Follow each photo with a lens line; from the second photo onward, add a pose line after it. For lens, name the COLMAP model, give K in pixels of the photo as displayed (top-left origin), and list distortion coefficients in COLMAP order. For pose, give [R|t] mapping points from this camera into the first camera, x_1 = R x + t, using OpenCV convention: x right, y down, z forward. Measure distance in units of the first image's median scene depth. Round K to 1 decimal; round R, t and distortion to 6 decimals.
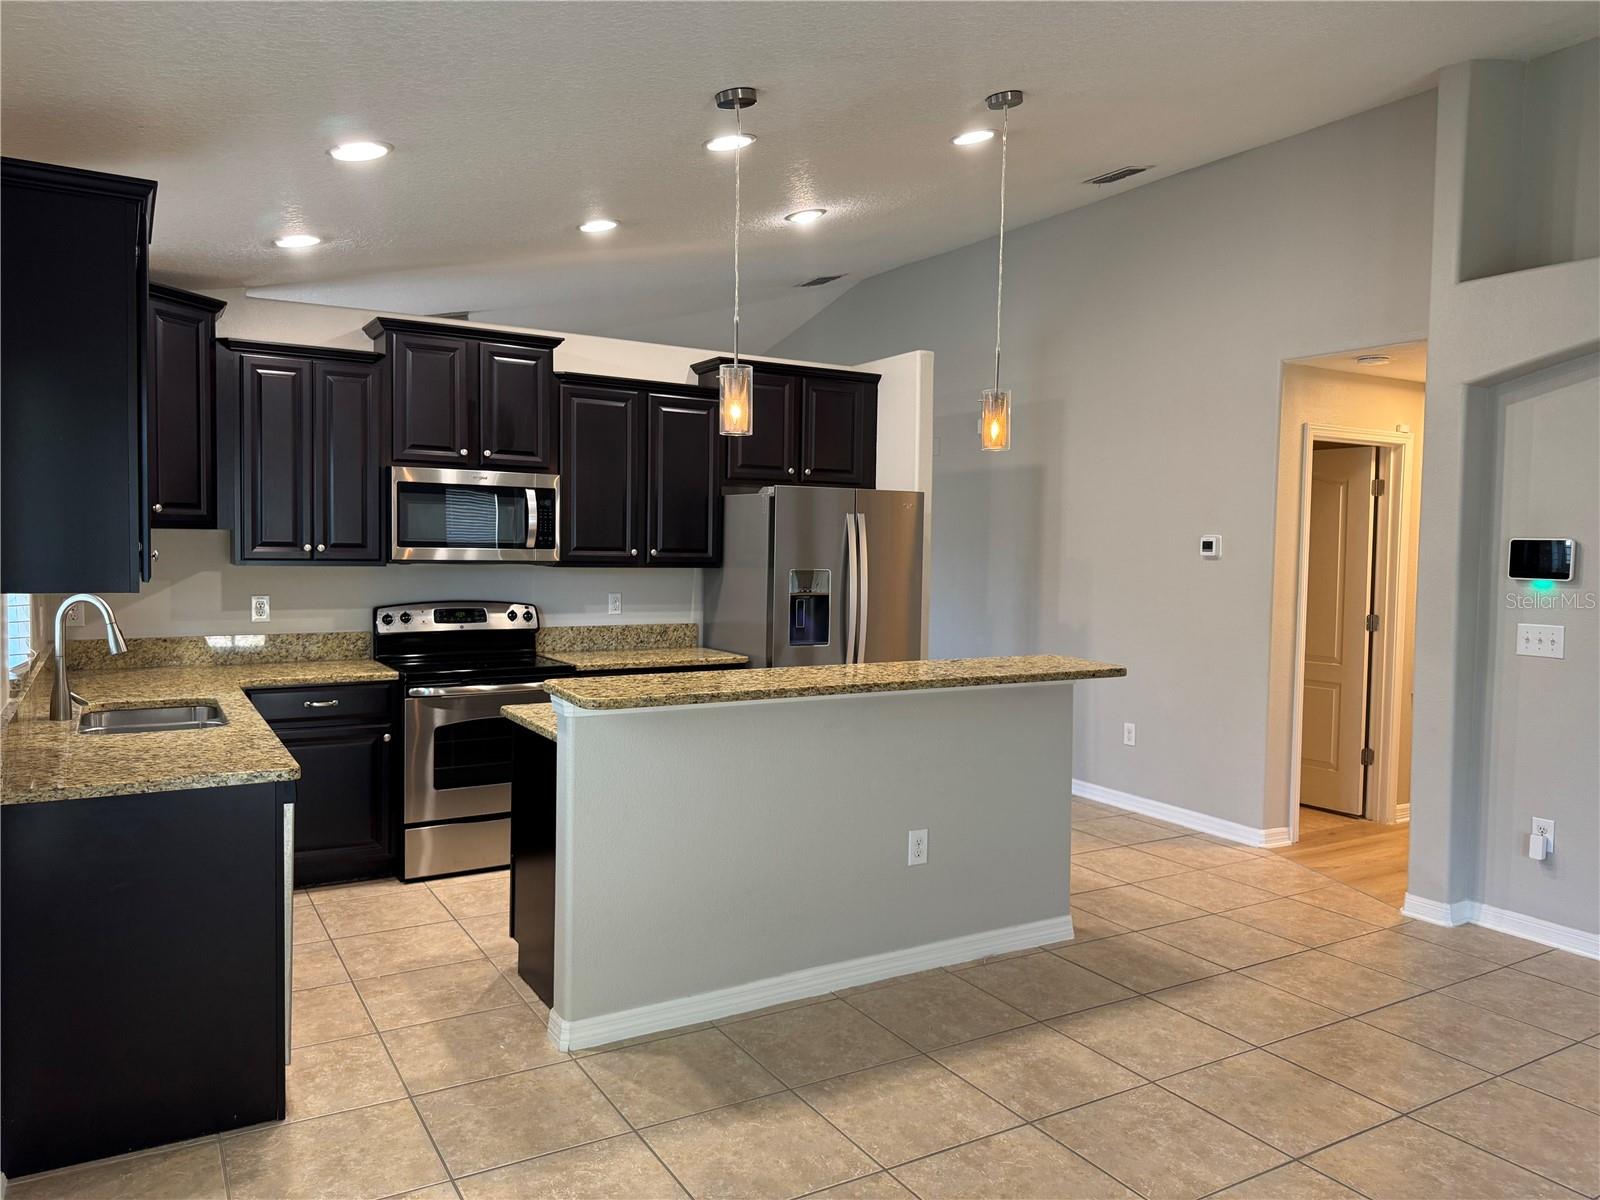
lens RADIAL K [[1127.9, 0, 800.0], [0, 1127.9, 600.0], [0, 0, 1]] dist [0.080336, -0.108500]
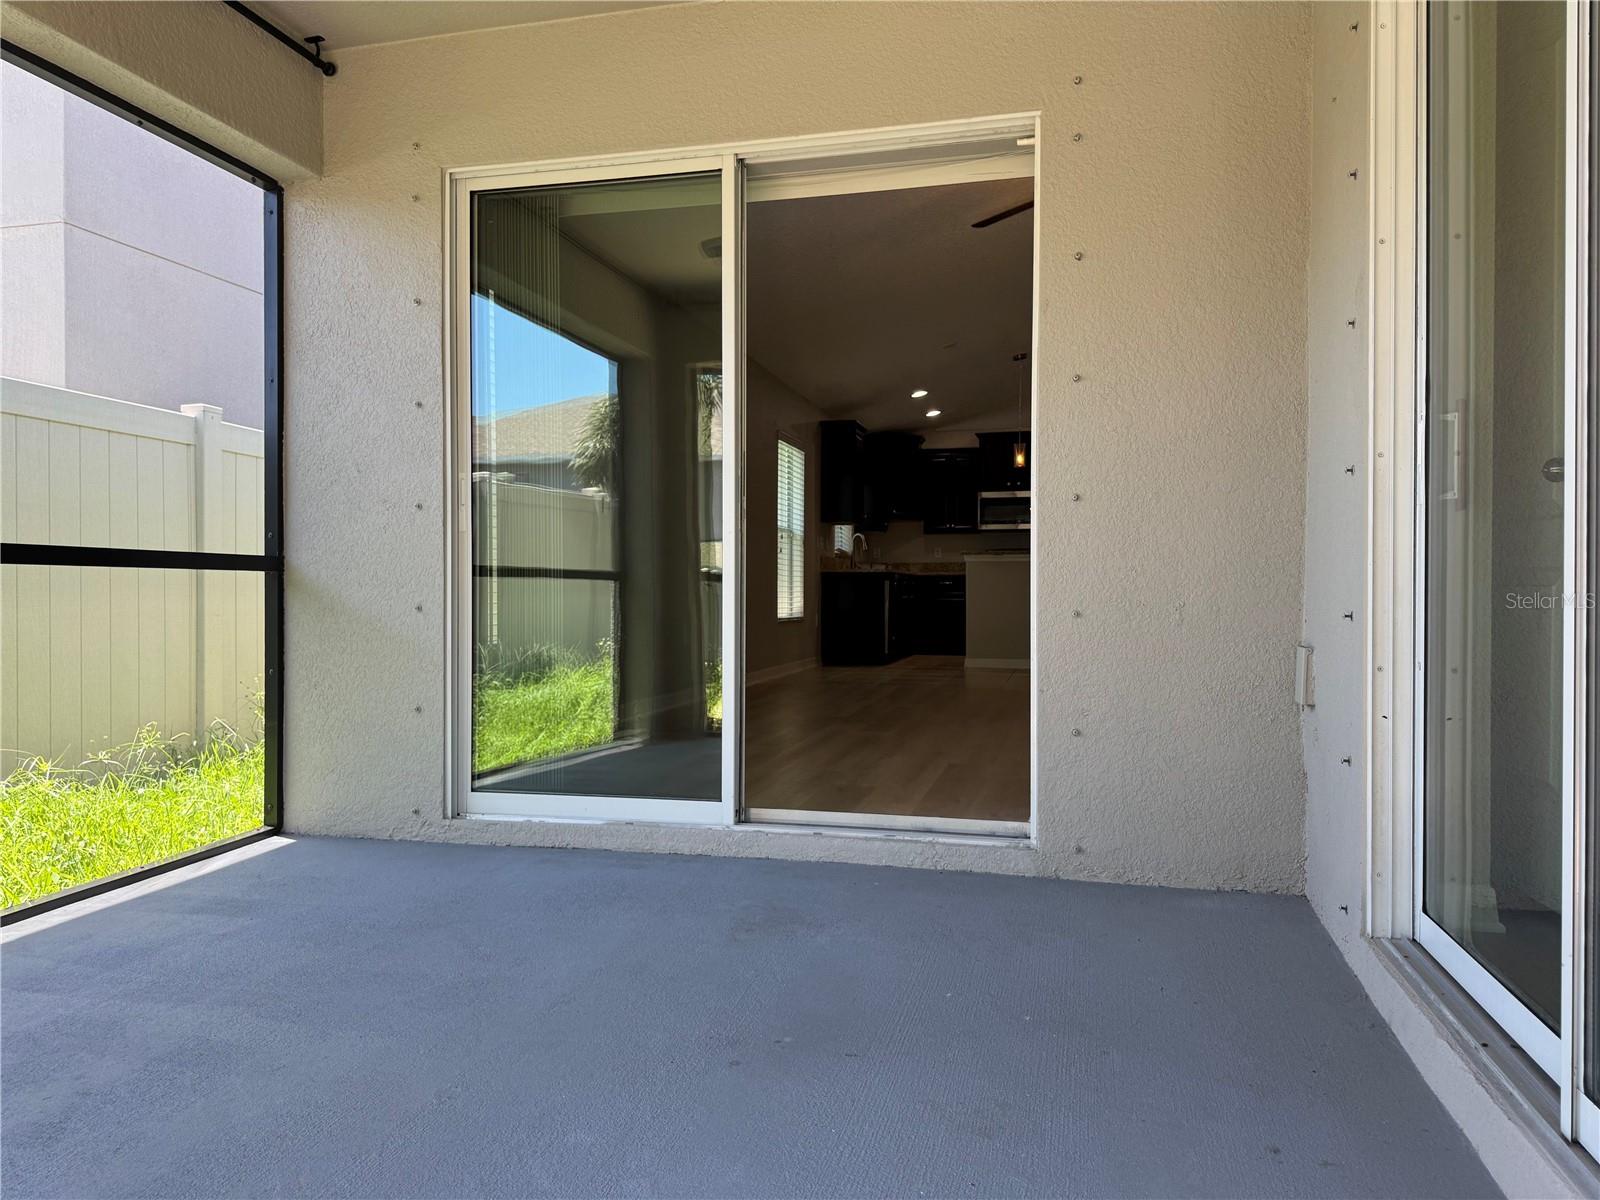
lens RADIAL K [[1134.7, 0, 800.0], [0, 1134.7, 600.0], [0, 0, 1]] dist [0.048929, -0.047369]
pose [[0.714193, -0.010992, -0.699862, 1.121977], [-0.024849, 0.998848, -0.041045, 0.235068], [0.699507, 0.046705, 0.713098, -1.051221]]
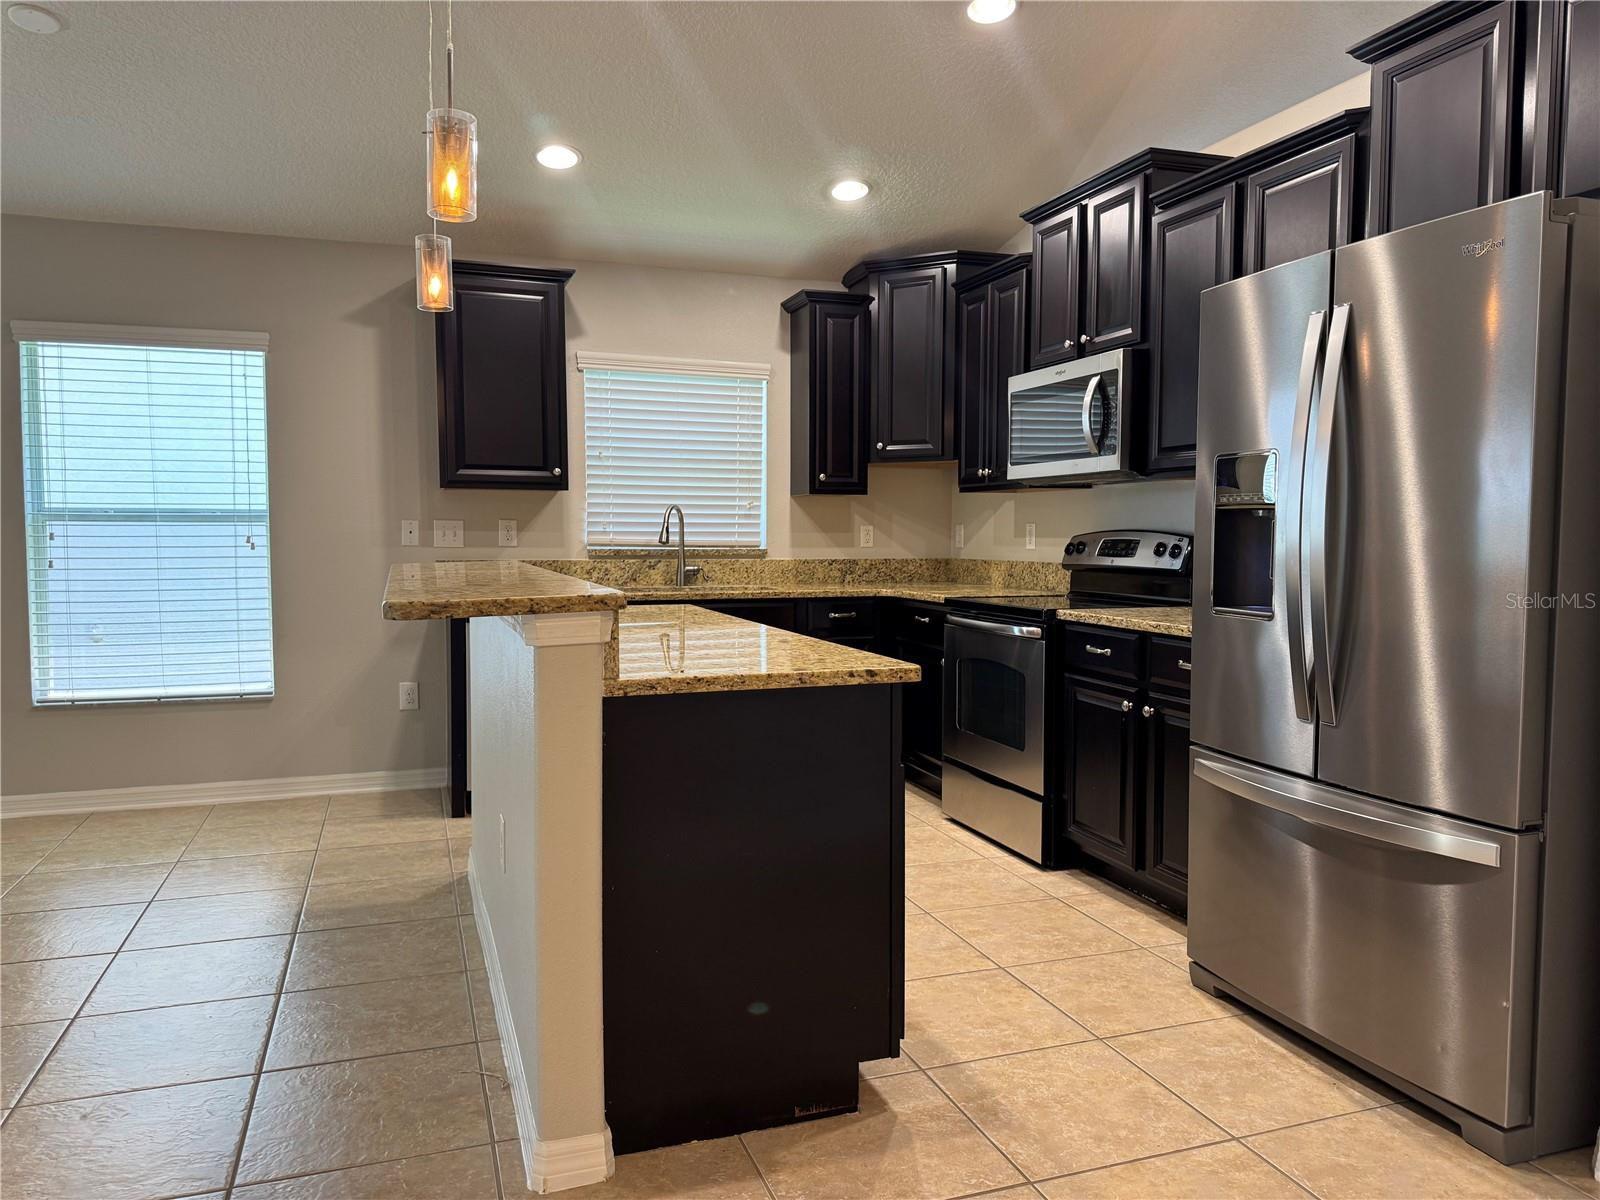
lens RADIAL K [[1127.9, 0, 800.0], [0, 1127.9, 600.0], [0, 0, 1]] dist [0.080336, -0.108500]
pose [[-0.197246, 0.045252, -0.979309, 0.593744], [-0.056011, 0.996782, 0.057341, 0.019044], [0.978753, 0.066162, -0.194076, 1.051268]]
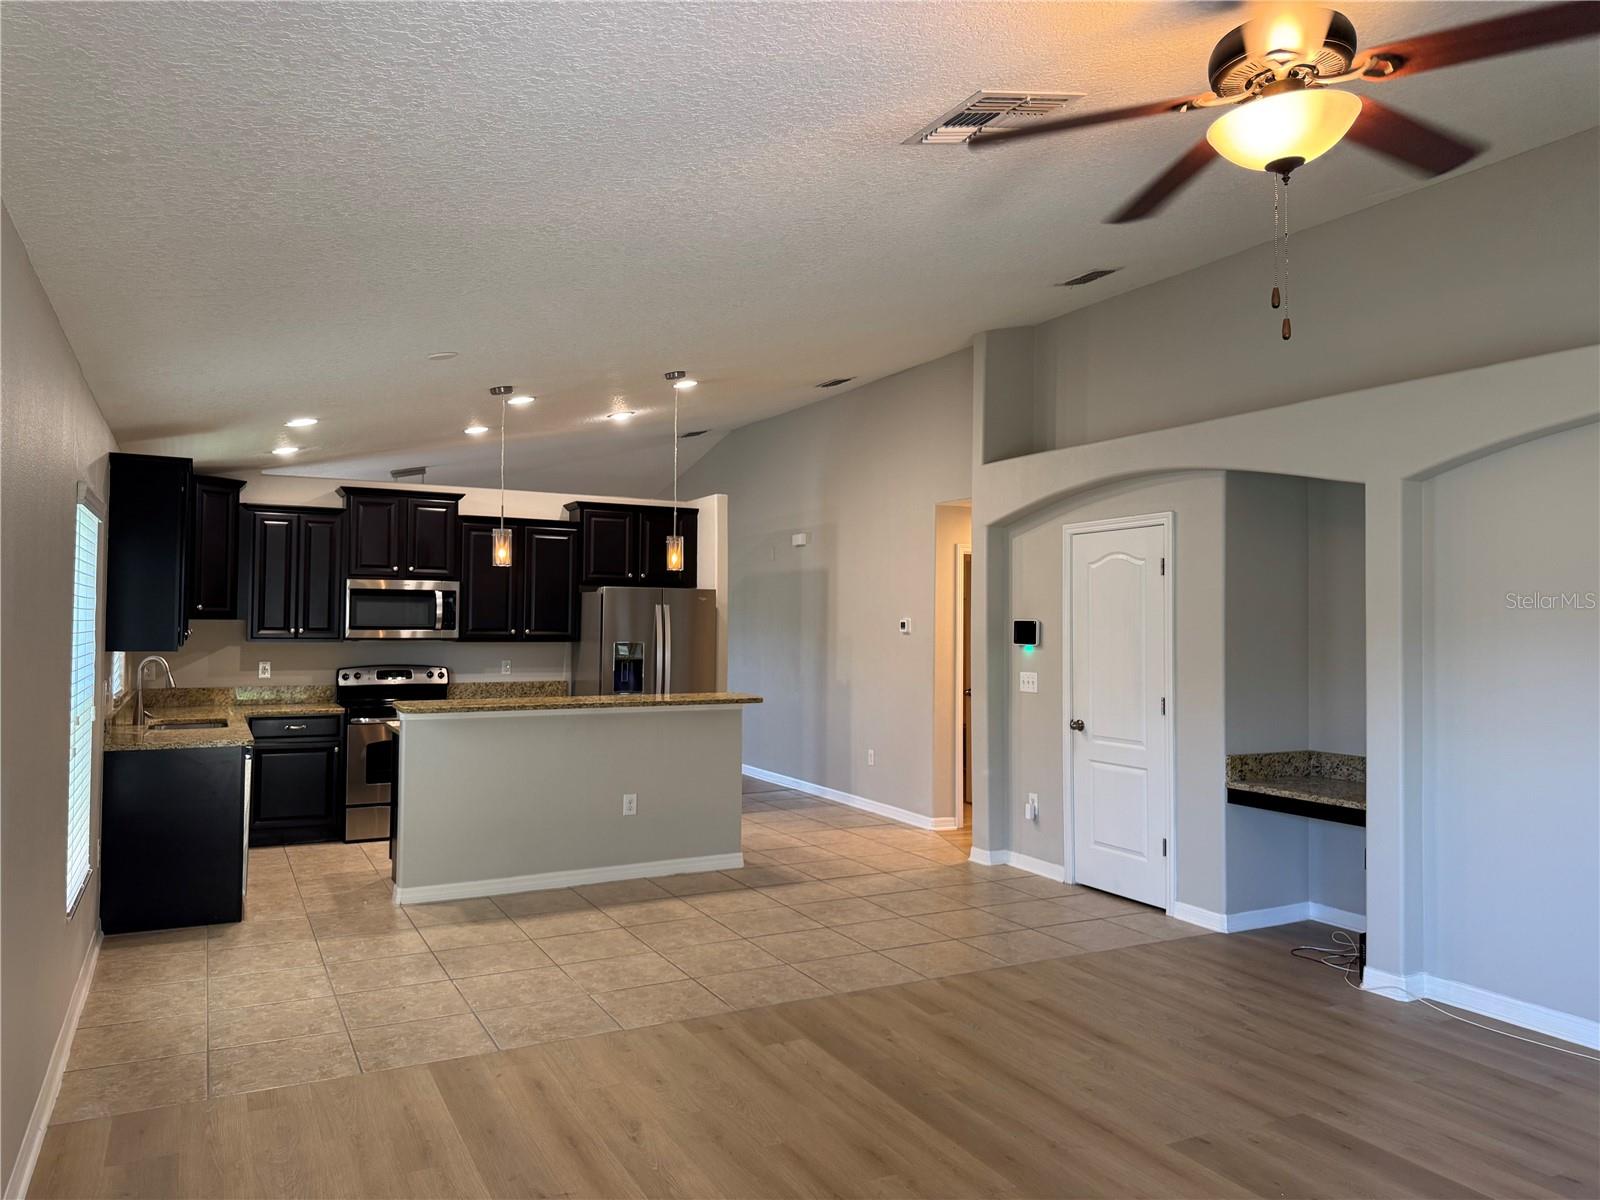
lens RADIAL K [[1119.4, 0, 800.0], [0, 1119.4, 600.0], [0, 0, 1]] dist [0.104322, -0.152676]
pose [[0.998580, -0.007617, -0.052719, 0.362996], [0.003755, 0.997327, -0.072968, 0.030386], [0.053134, 0.072667, 0.995940, -0.550320]]
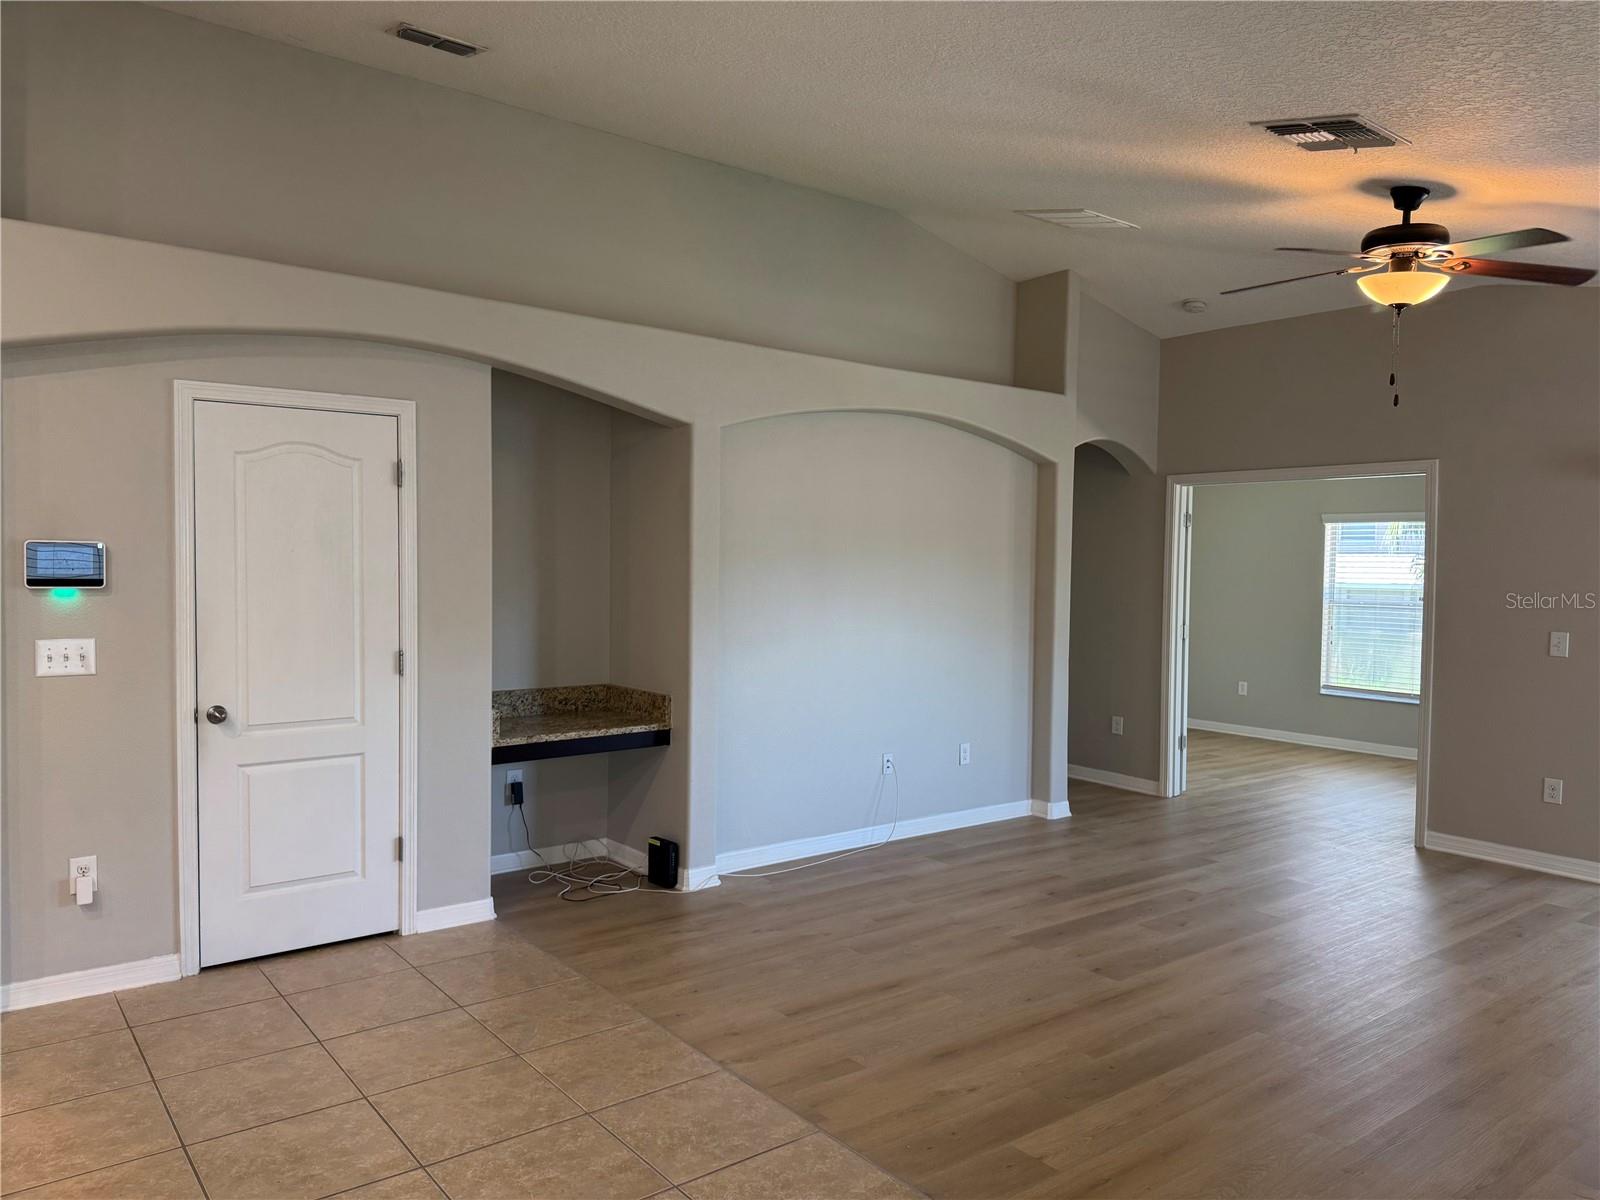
lens RADIAL K [[1134.7, 0, 800.0], [0, 1134.7, 600.0], [0, 0, 1]] dist [0.048929, -0.047369]
pose [[-0.121526, -0.054312, 0.991101, -0.257060], [0.036177, 0.997596, 0.059104, -0.035440], [-0.991929, 0.043038, -0.119269, 0.487193]]
